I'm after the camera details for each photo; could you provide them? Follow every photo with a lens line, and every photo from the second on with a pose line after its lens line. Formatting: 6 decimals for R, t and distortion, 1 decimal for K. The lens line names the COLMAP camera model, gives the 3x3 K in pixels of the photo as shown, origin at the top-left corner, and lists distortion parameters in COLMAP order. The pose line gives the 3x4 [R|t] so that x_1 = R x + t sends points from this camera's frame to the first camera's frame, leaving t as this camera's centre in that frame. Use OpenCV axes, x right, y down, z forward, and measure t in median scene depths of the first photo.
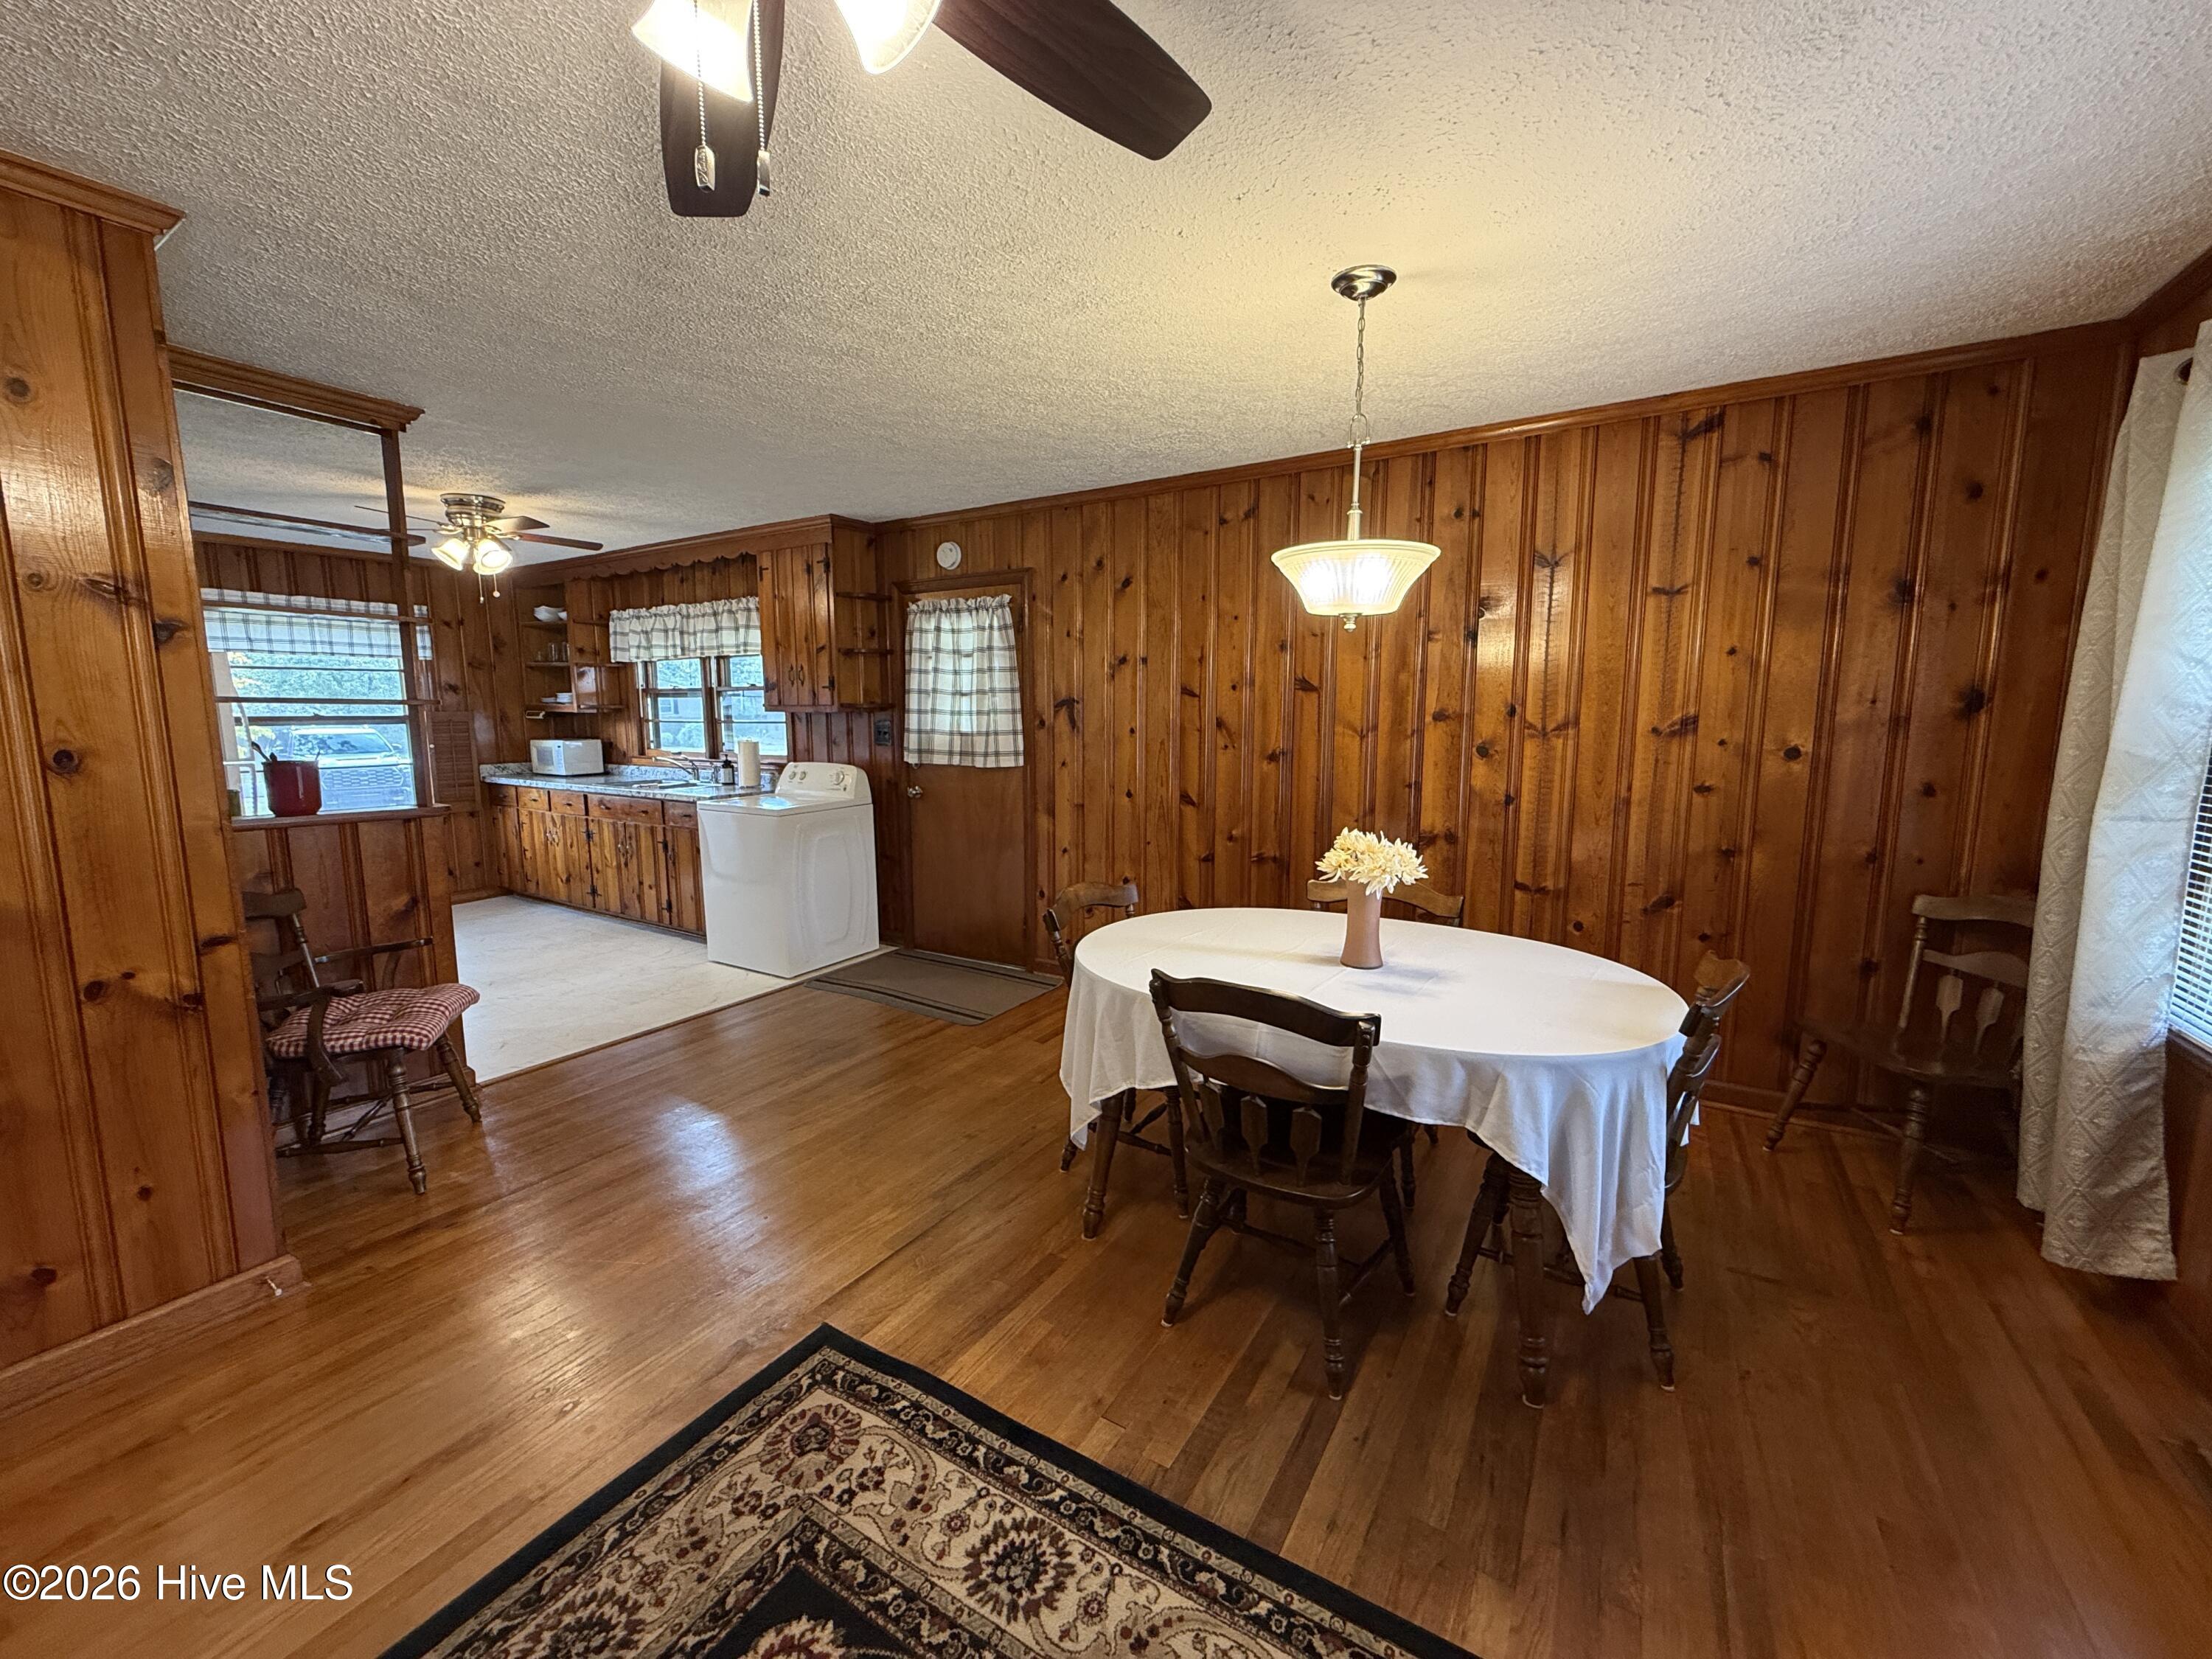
lens RADIAL K [[880.9, 0, 1099.1], [0, 880.9, 831.4], [0, 0, 1]] dist [0.000194, -0.000034]
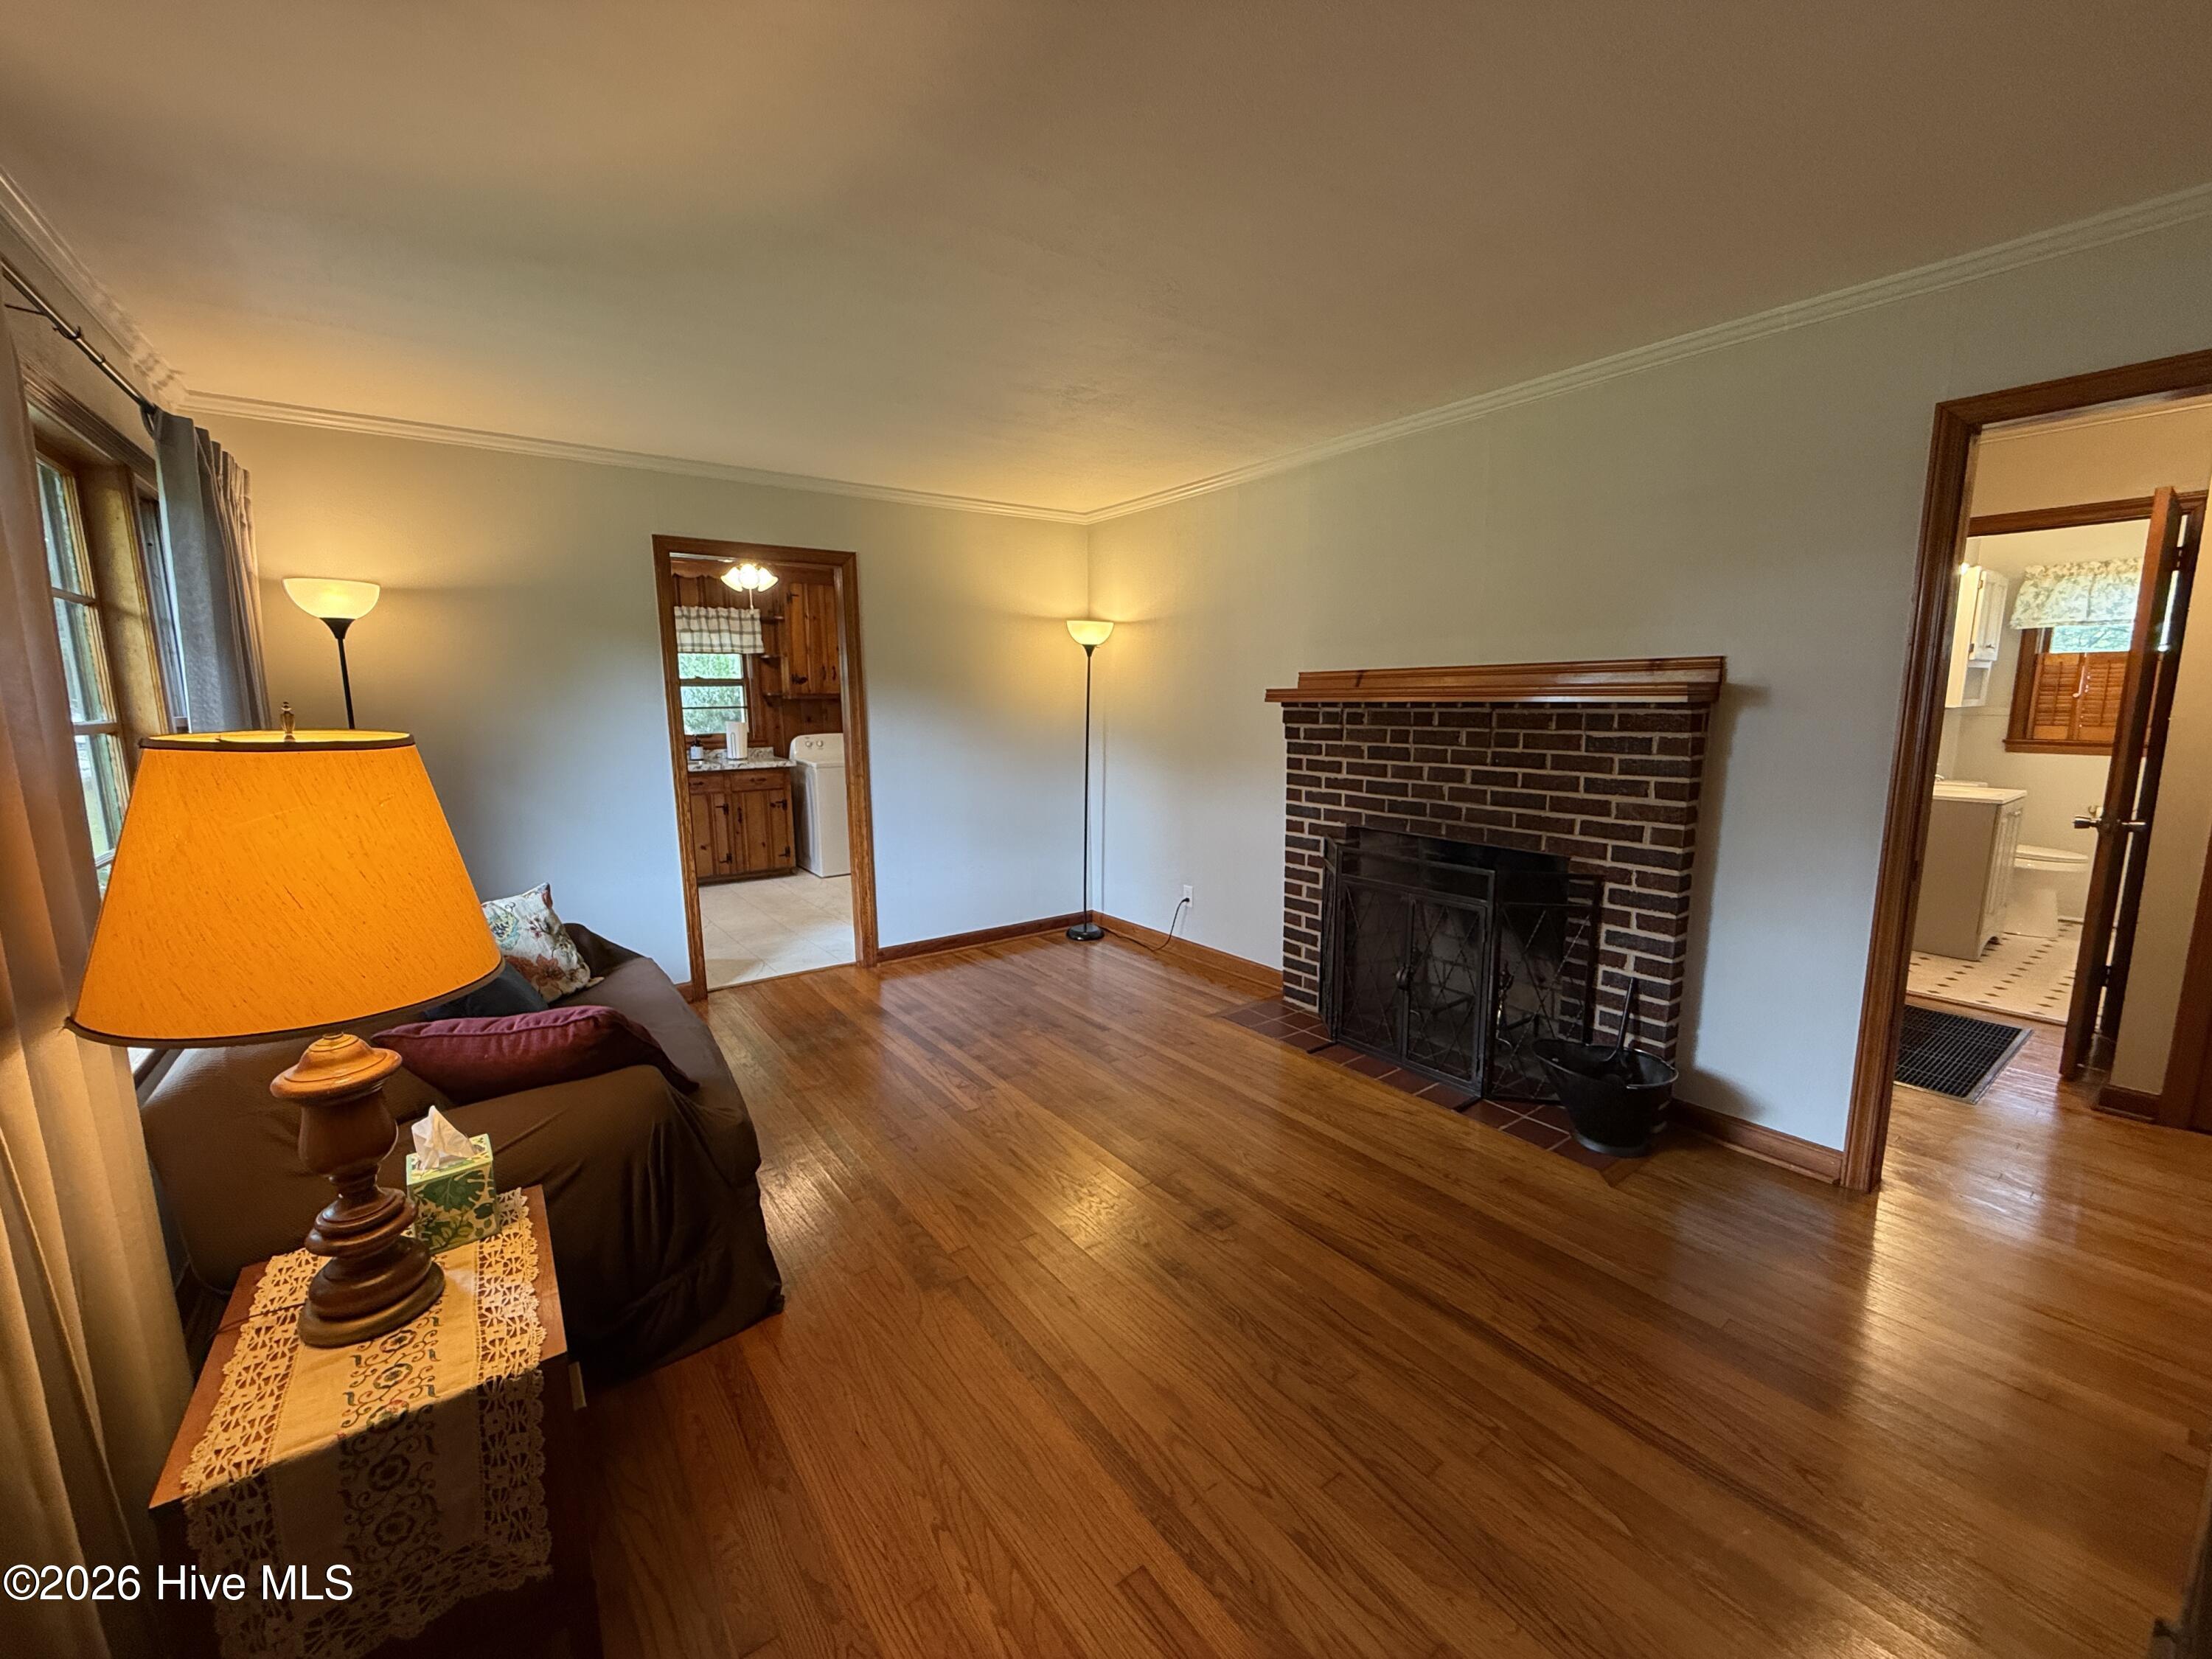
lens RADIAL K [[880.9, 0, 1096.5], [0, 880.9, 833.1], [0, 0, 1]] dist [0.000194, -0.000034]
pose [[0.374792, -0.147497, 0.915301, -1.720928], [0.134148, 0.985502, 0.103880, -0.010475], [-0.917352, 0.083852, 0.389145, 0.063641]]
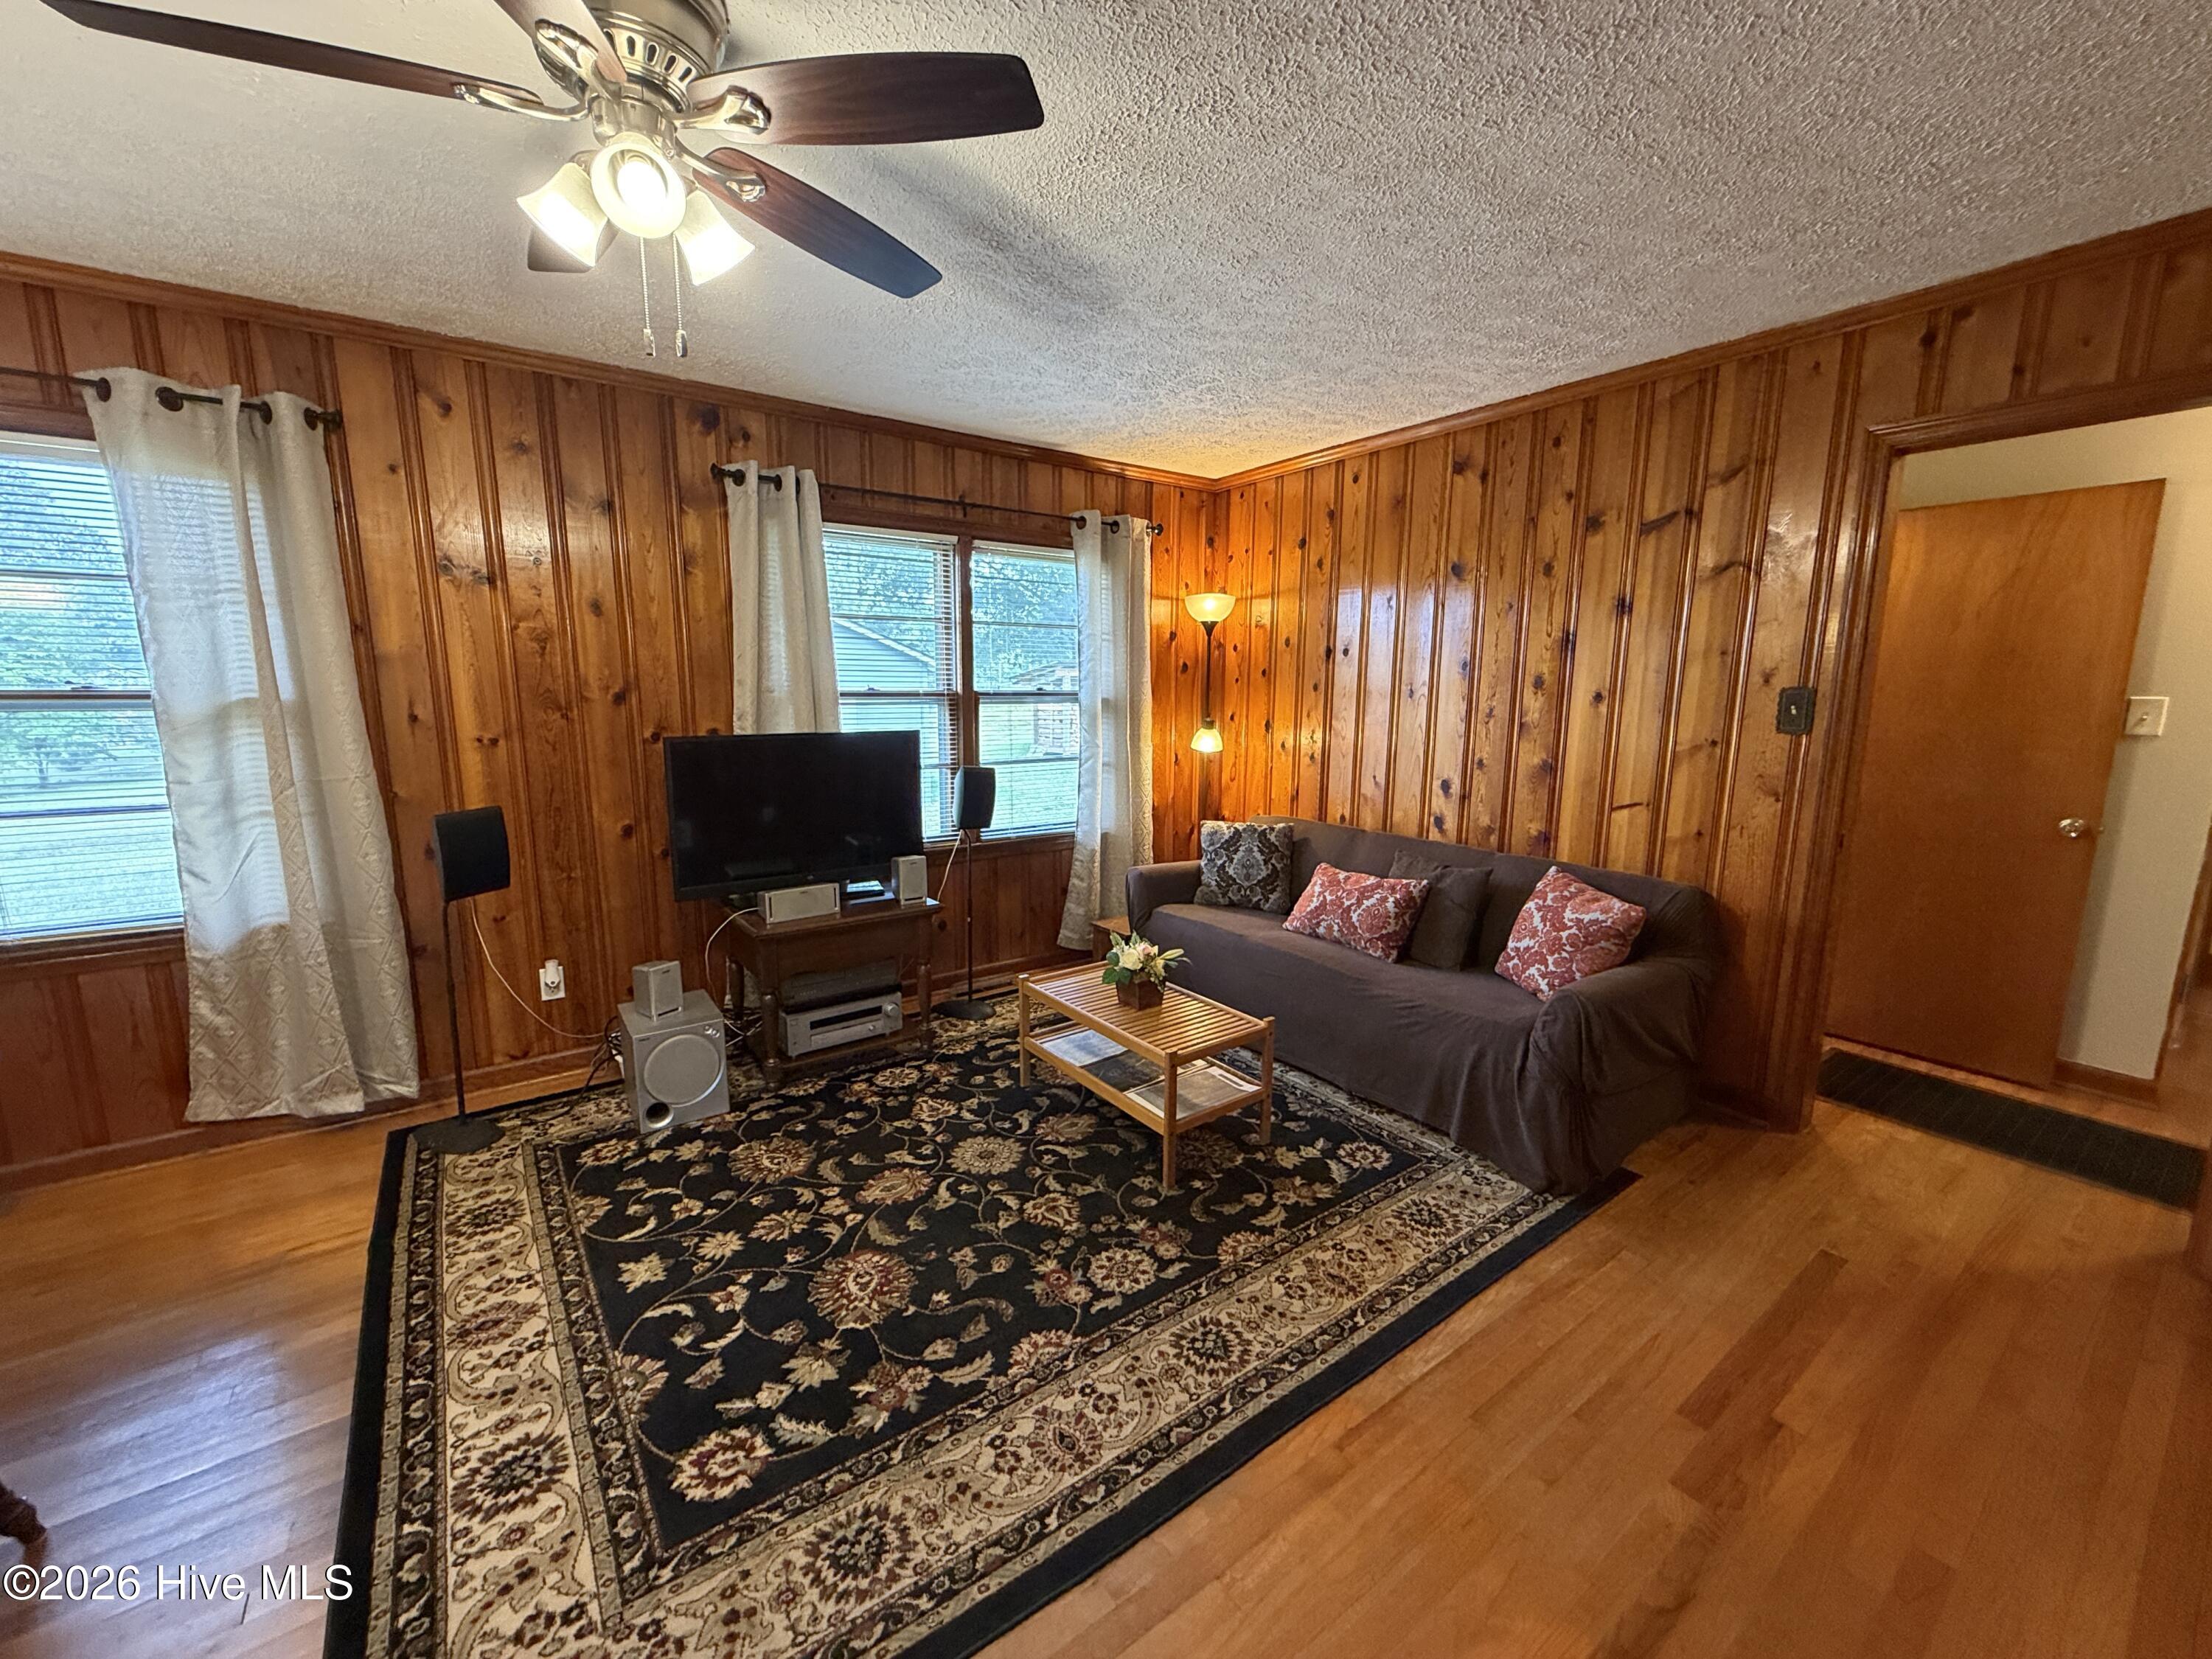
lens RADIAL K [[880.9, 0, 1098.6], [0, 880.9, 830.6], [0, 0, 1]] dist [0.000194, -0.000034]
pose [[-0.925629, -0.062575, 0.373223, -0.358555], [0.049955, 0.957400, 0.284412, -0.063103], [-0.375121, 0.281904, -0.883071, 0.472235]]
